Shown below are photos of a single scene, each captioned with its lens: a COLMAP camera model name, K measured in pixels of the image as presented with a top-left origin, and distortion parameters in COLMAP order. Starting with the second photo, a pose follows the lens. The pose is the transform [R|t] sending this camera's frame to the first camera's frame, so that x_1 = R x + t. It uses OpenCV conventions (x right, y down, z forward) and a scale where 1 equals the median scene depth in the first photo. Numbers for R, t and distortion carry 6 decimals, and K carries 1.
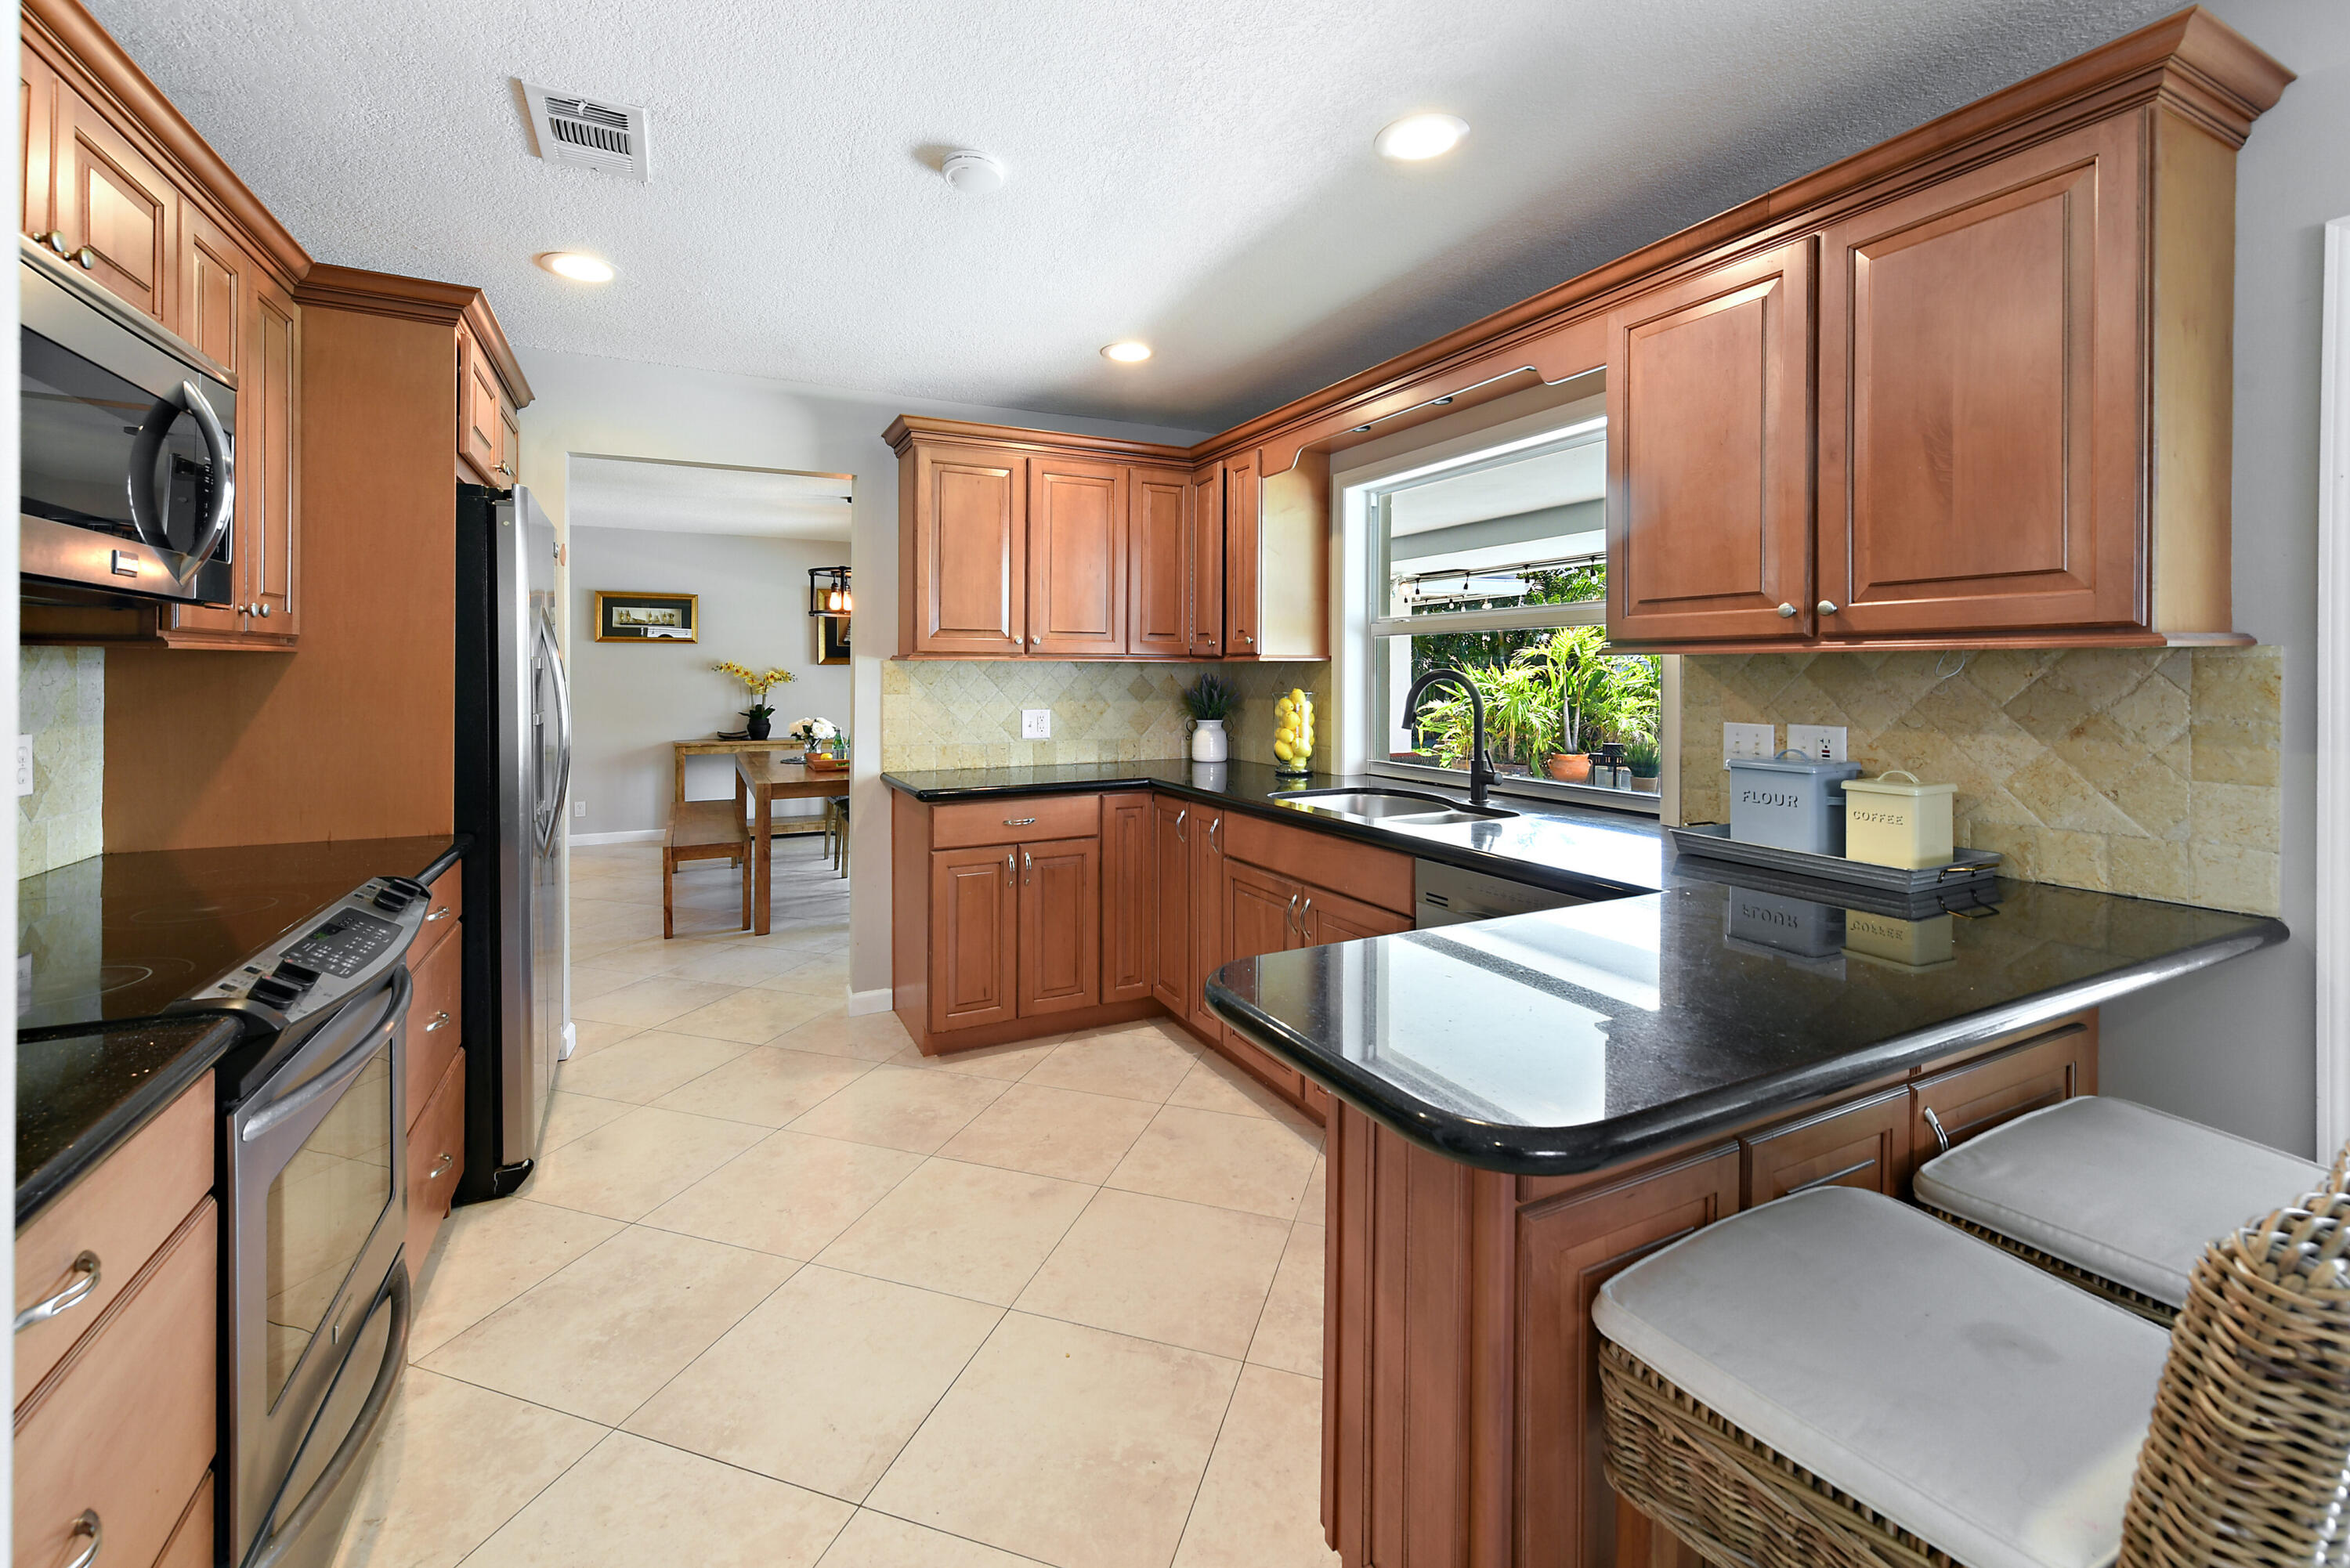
lens RADIAL K [[991.2, 0, 1184.7], [0, 991.2, 675.3], [0, 0, 1]] dist [0.008463, -0.000647]
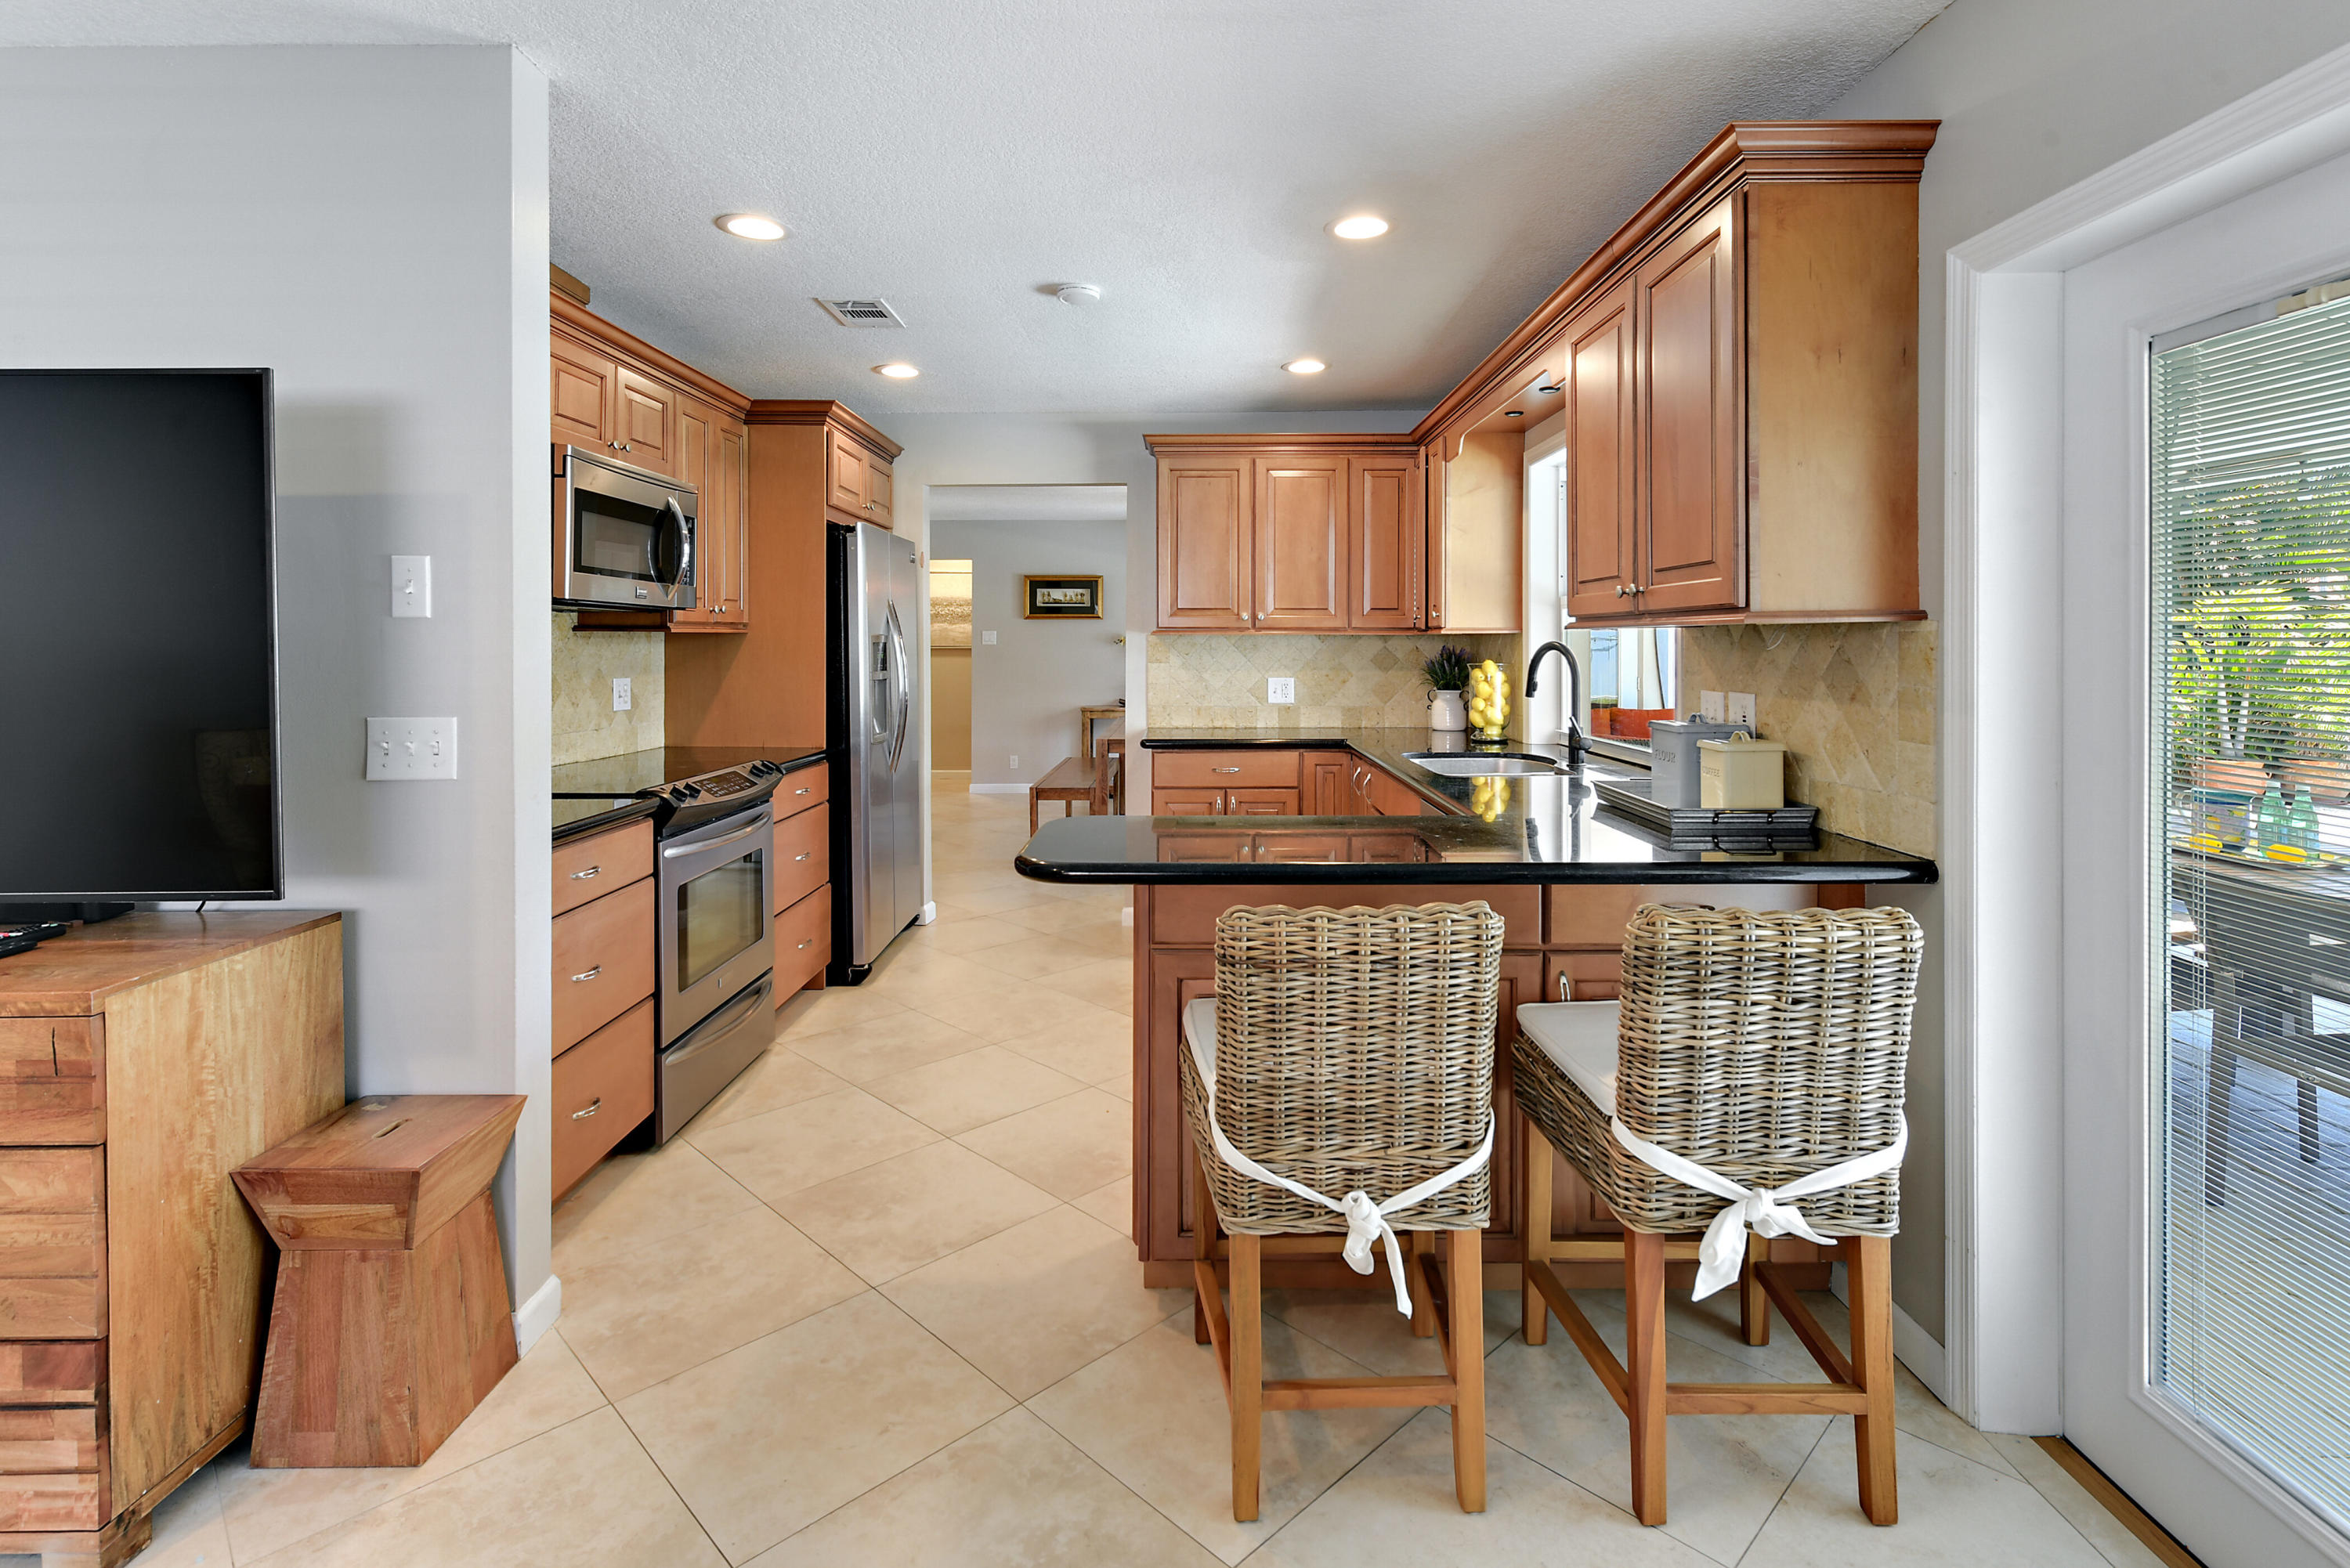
lens RADIAL K [[1130.4, 0, 1182.0], [0, 1130.4, 647.6], [0, 0, 1]] dist [-0.000609, -0.000279]
pose [[0.890974, 0.000073, -0.454054, 0.367651], [-0.000182, 1.000000, -0.000195, 0.000909], [0.454054, 0.000256, 0.890974, -0.210999]]
